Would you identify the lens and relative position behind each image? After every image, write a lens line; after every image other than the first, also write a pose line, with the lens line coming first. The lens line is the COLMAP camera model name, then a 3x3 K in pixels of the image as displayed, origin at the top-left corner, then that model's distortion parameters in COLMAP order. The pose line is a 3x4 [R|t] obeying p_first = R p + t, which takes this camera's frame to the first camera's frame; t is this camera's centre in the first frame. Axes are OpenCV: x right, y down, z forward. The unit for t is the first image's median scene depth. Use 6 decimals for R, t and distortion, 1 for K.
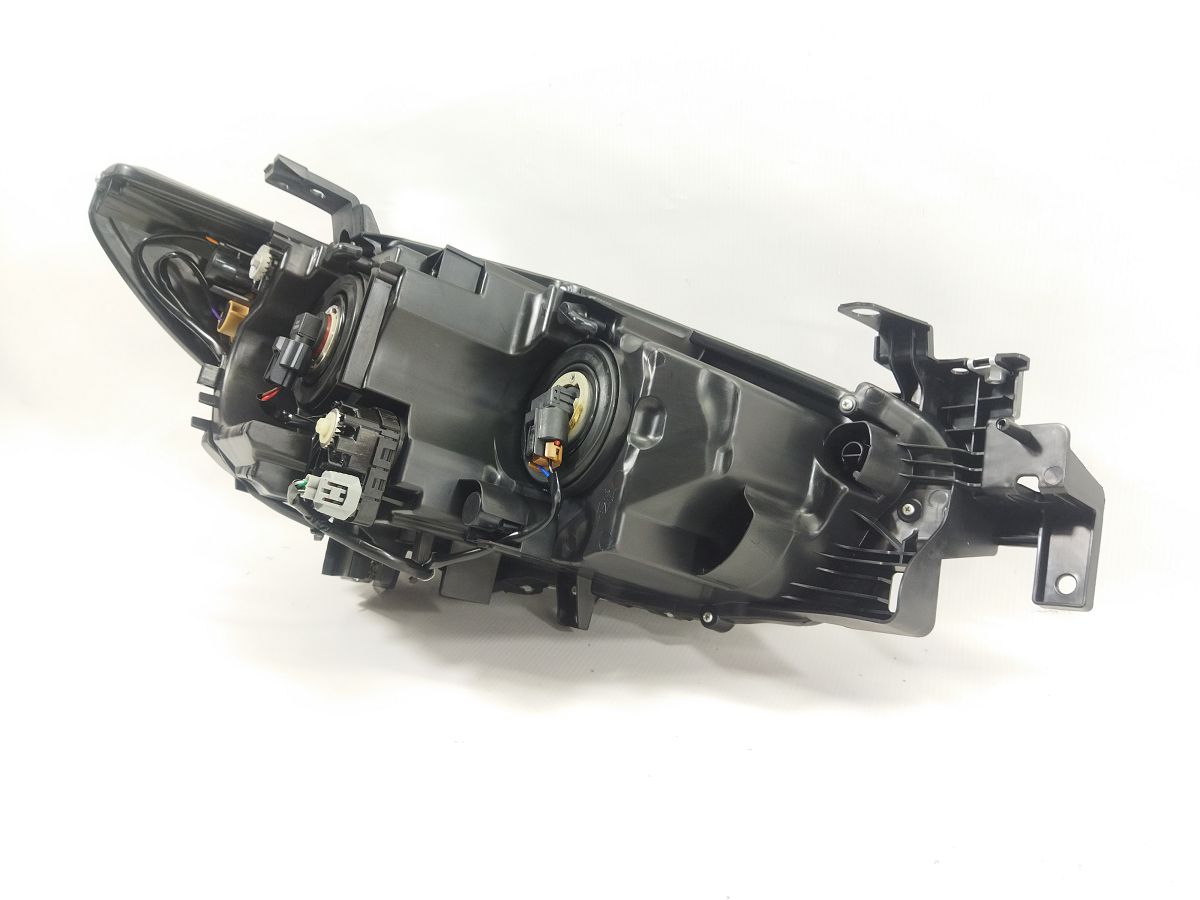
lens RADIAL K [[917.0, 0, 600.0], [0, 917.0, 450.0], [0, 0, 1]] dist [0.060779, -0.000605]
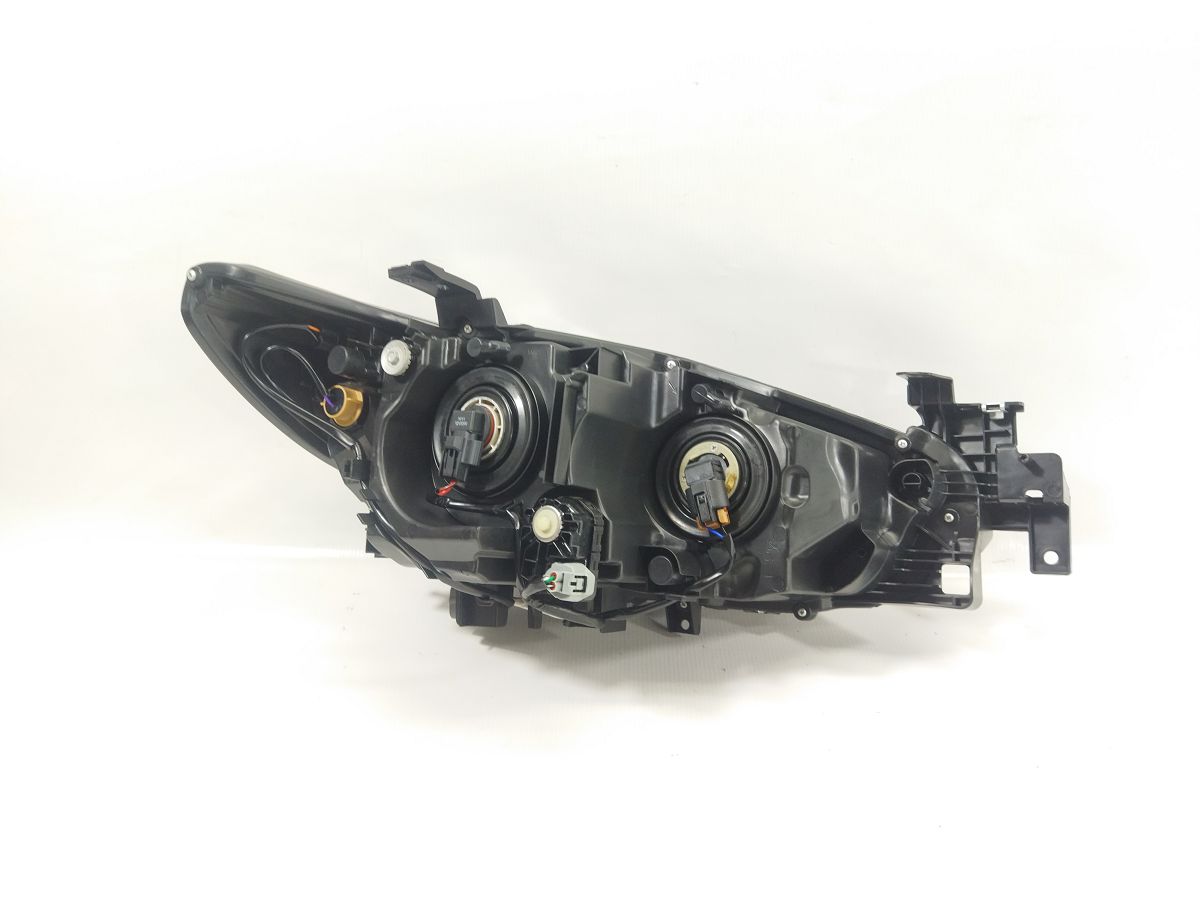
lens RADIAL K [[917.0, 0, 600.0], [0, 917.0, 450.0], [0, 0, 1]] dist [0.060779, -0.000605]
pose [[0.927338, -0.123303, 0.353328, -0.605668], [0.071385, 0.985107, 0.156421, -0.279617], [-0.367353, -0.119833, 0.922330, -0.064466]]
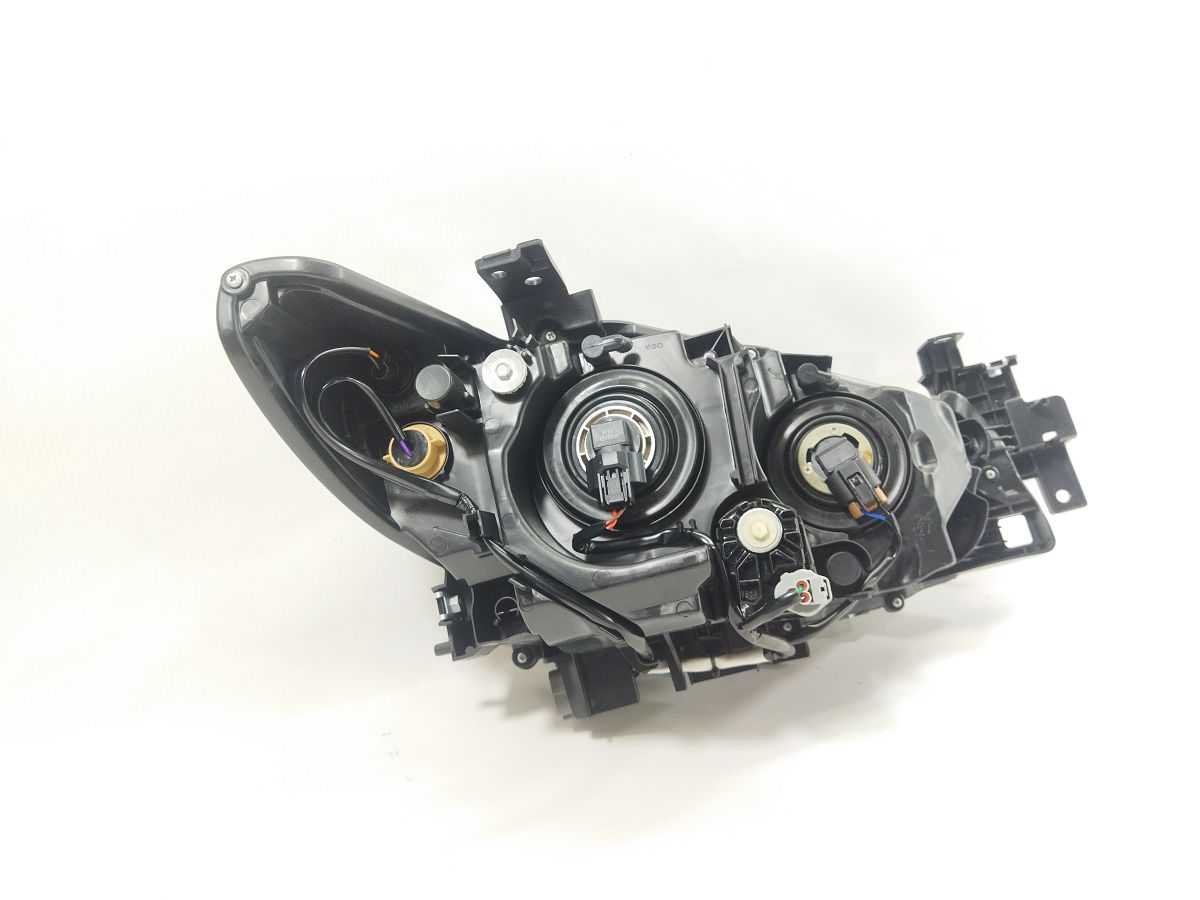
lens RADIAL K [[917.0, 0, 600.0], [0, 917.0, 450.0], [0, 0, 1]] dist [0.060779, -0.000605]
pose [[0.646321, -0.203667, 0.735383, -1.045437], [0.213459, 0.973504, 0.082008, -0.207340], [-0.732601, 0.103970, 0.672671, 0.475231]]
